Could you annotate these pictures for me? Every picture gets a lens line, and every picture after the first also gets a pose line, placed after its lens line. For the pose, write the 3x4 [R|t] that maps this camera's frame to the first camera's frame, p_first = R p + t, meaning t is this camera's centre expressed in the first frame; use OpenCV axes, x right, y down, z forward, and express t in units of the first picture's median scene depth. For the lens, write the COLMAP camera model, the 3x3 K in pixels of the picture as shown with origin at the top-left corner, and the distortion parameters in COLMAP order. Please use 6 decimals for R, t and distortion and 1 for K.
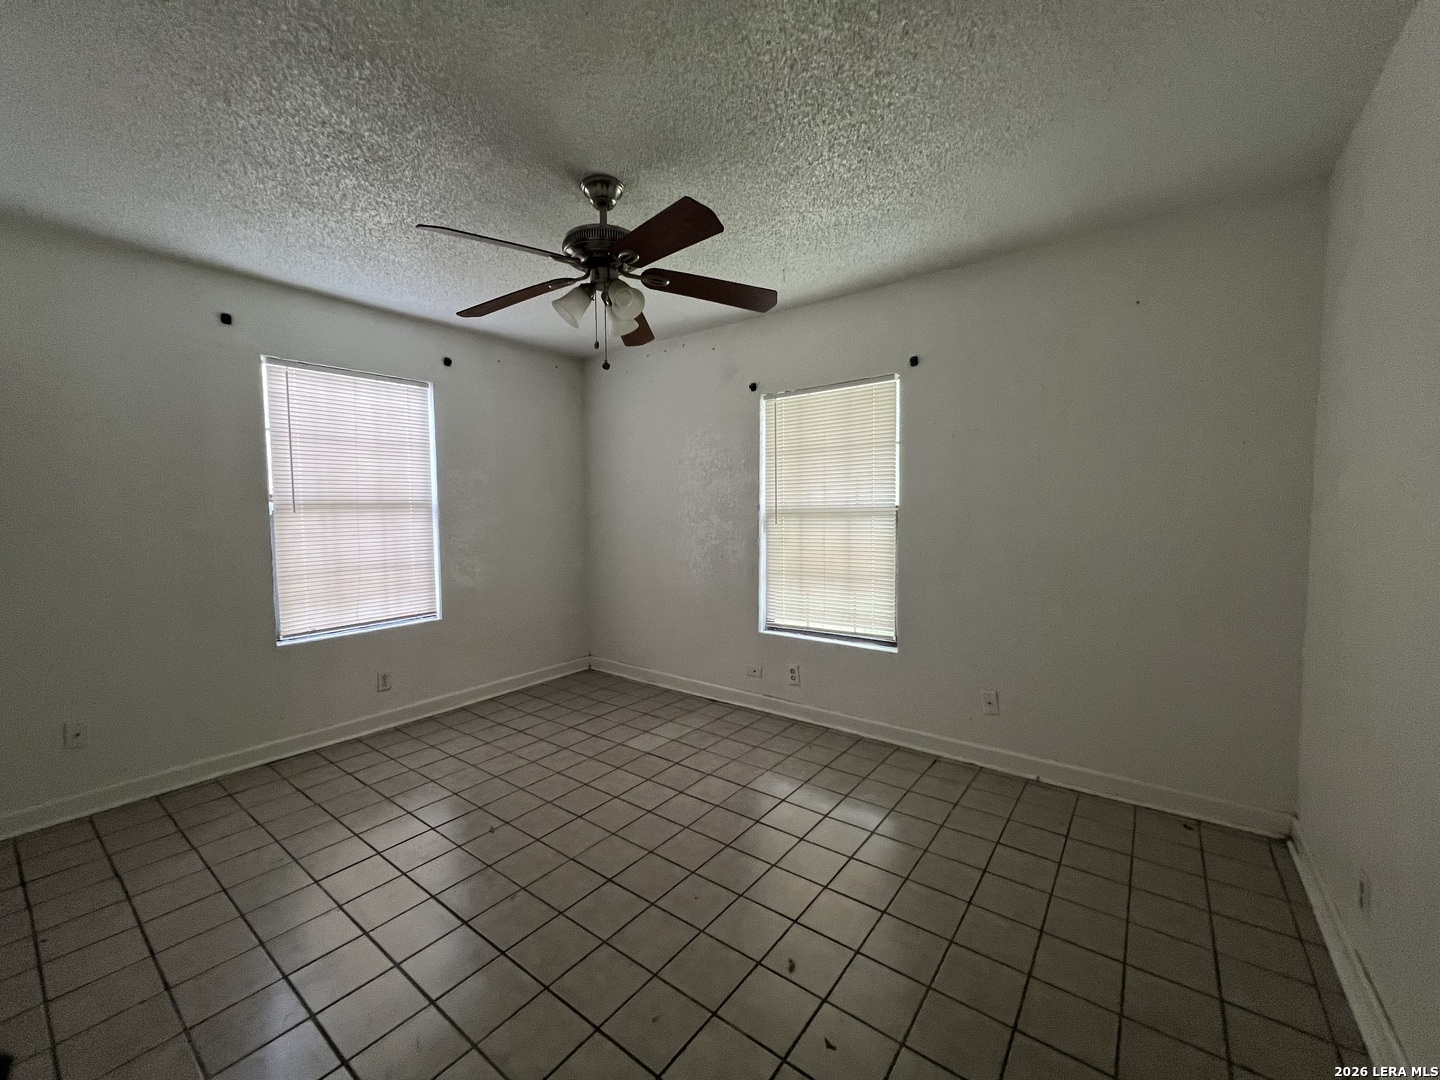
lens RADIAL K [[574.3, 0, 720.0], [0, 574.3, 540.0], [0, 0, 1]] dist [0.001541, 0.000123]
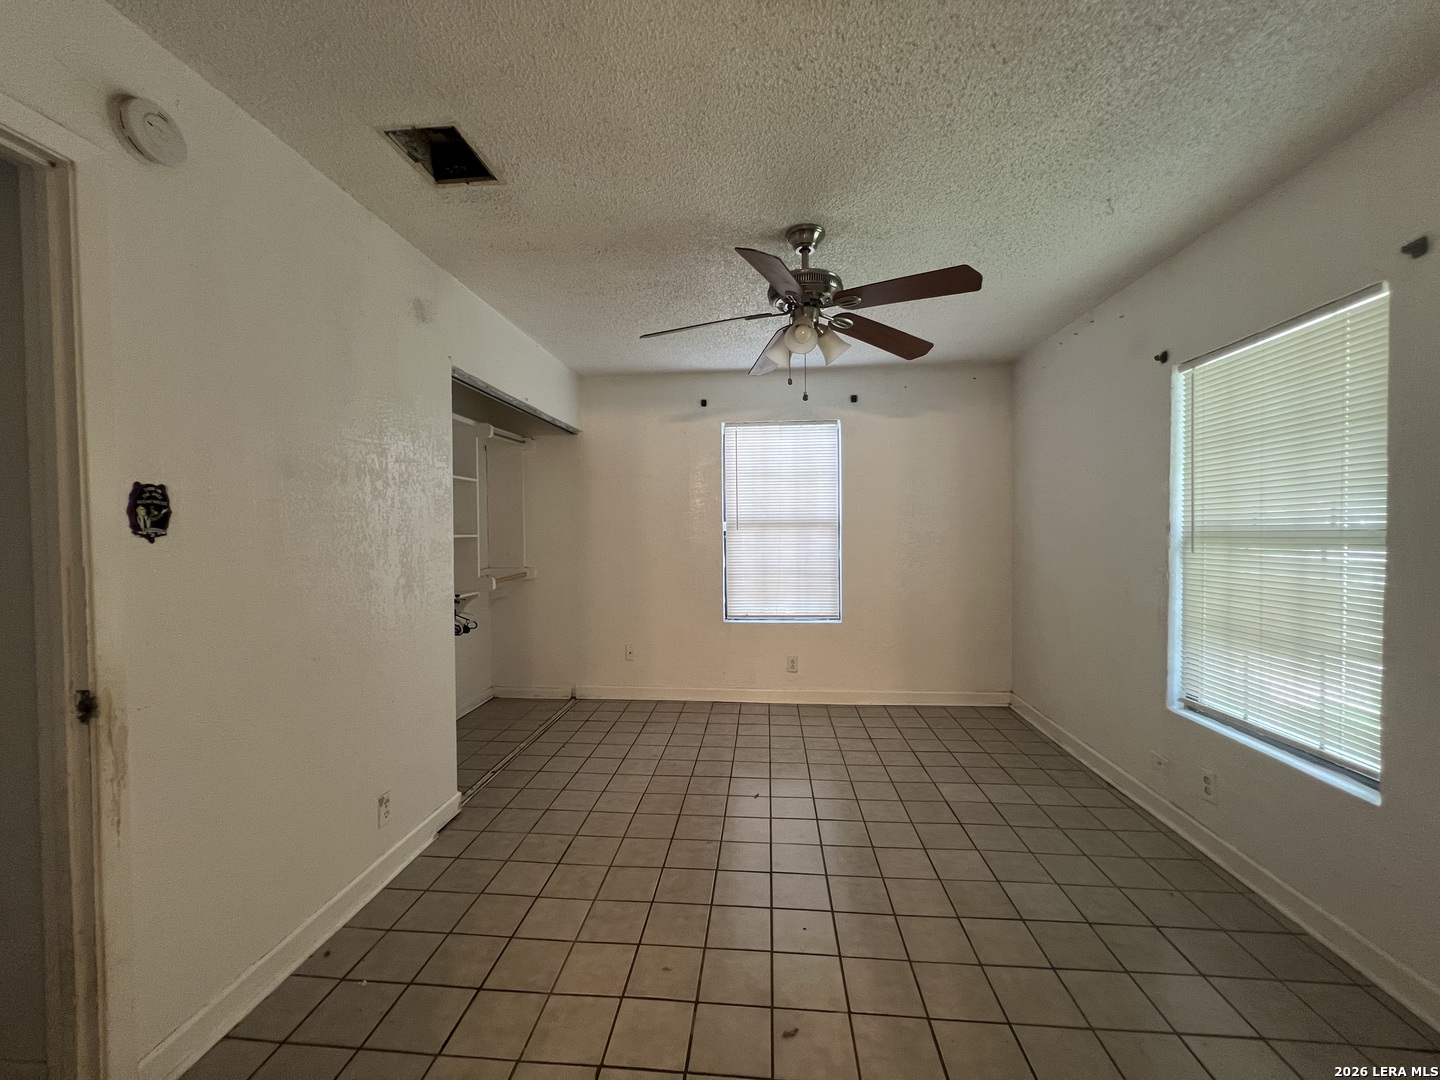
lens RADIAL K [[577.0, 0, 720.0], [0, 577.0, 540.0], [0, 0, 1]] dist [-0.001364, -0.000106]
pose [[0.541660, 0.025040, -0.840225, 0.381581], [-0.047644, 0.998864, -0.000946, -0.016514], [0.839247, 0.040544, 0.542237, 0.178738]]
